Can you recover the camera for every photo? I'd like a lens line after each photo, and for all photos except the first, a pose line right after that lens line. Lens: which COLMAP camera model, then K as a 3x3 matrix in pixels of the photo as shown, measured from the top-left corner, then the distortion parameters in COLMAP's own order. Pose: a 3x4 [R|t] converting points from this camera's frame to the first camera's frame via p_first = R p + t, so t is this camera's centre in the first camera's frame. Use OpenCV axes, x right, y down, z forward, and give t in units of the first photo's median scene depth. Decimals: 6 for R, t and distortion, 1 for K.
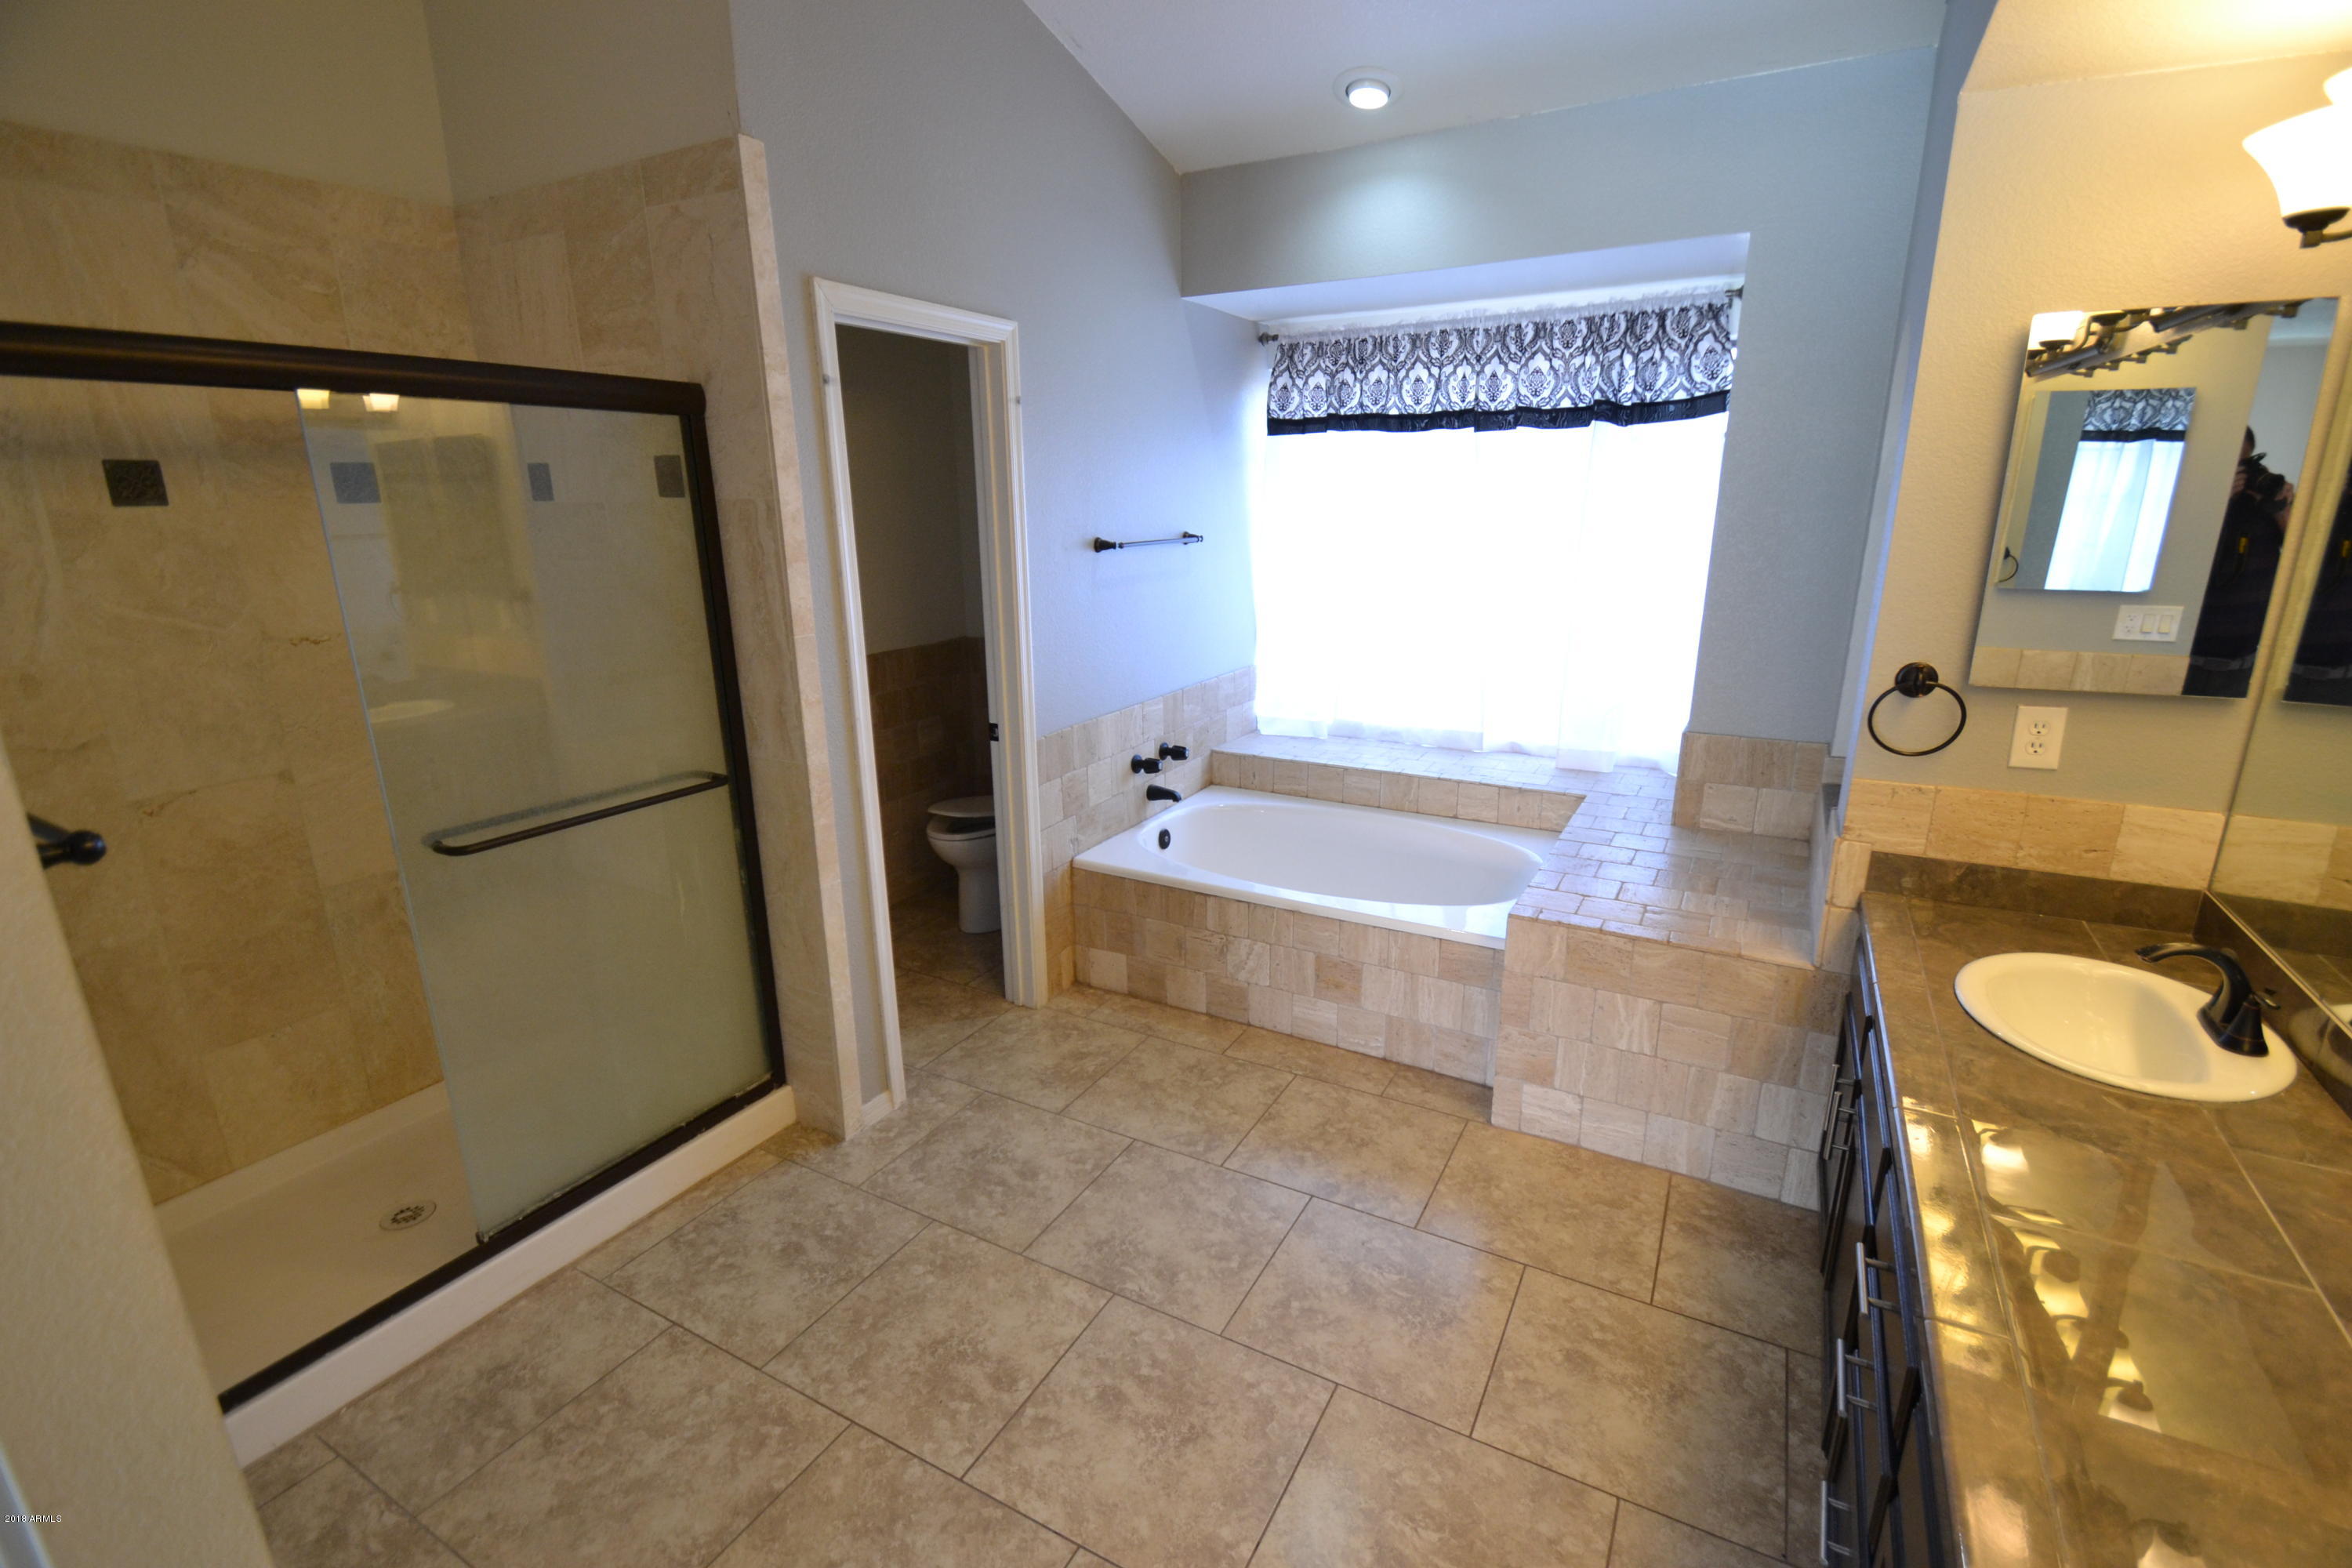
lens RADIAL K [[1059.0, 0, 1176.0], [0, 1059.0, 784.0], [0, 0, 1]] dist [0.001258, -0.008959]
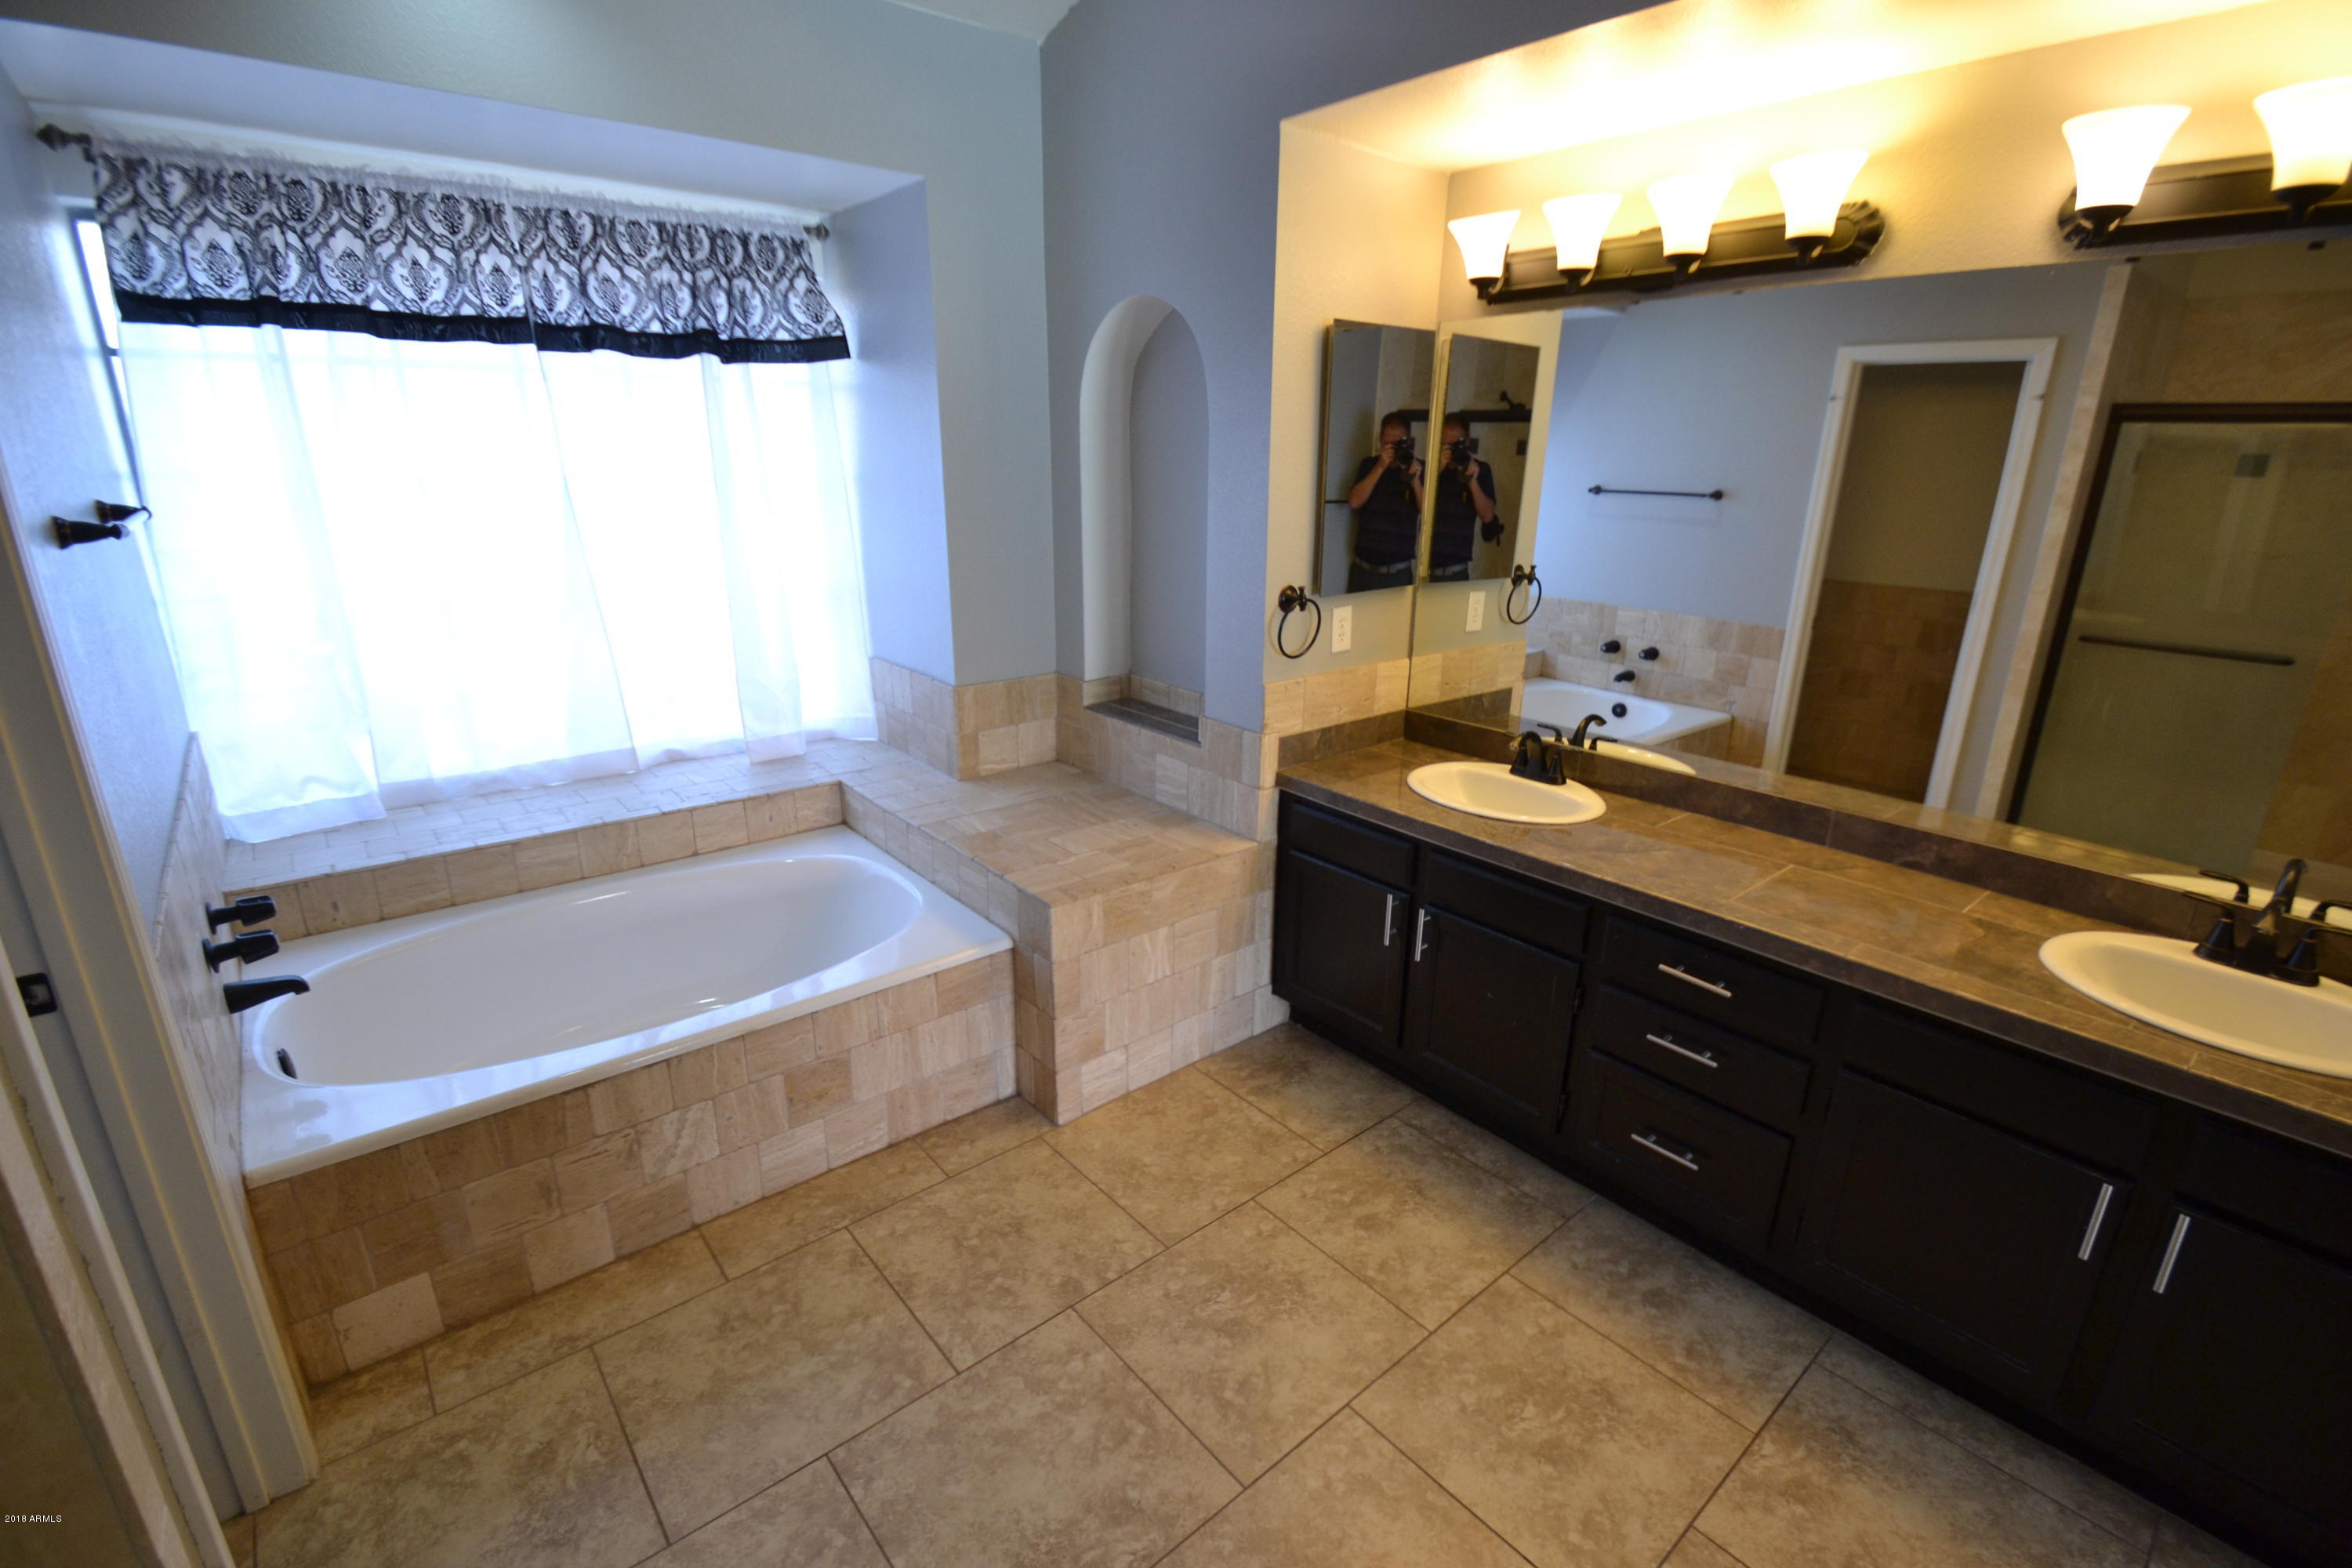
lens RADIAL K [[1047.1, 0, 1176.1], [0, 1047.1, 791.6], [0, 0, 1]] dist [0.002381, -0.012542]
pose [[0.345258, -0.270391, 0.898713, -0.352261], [0.226076, 0.953361, 0.199981, -0.102899], [-0.910871, 0.134133, 0.390284, 0.422437]]
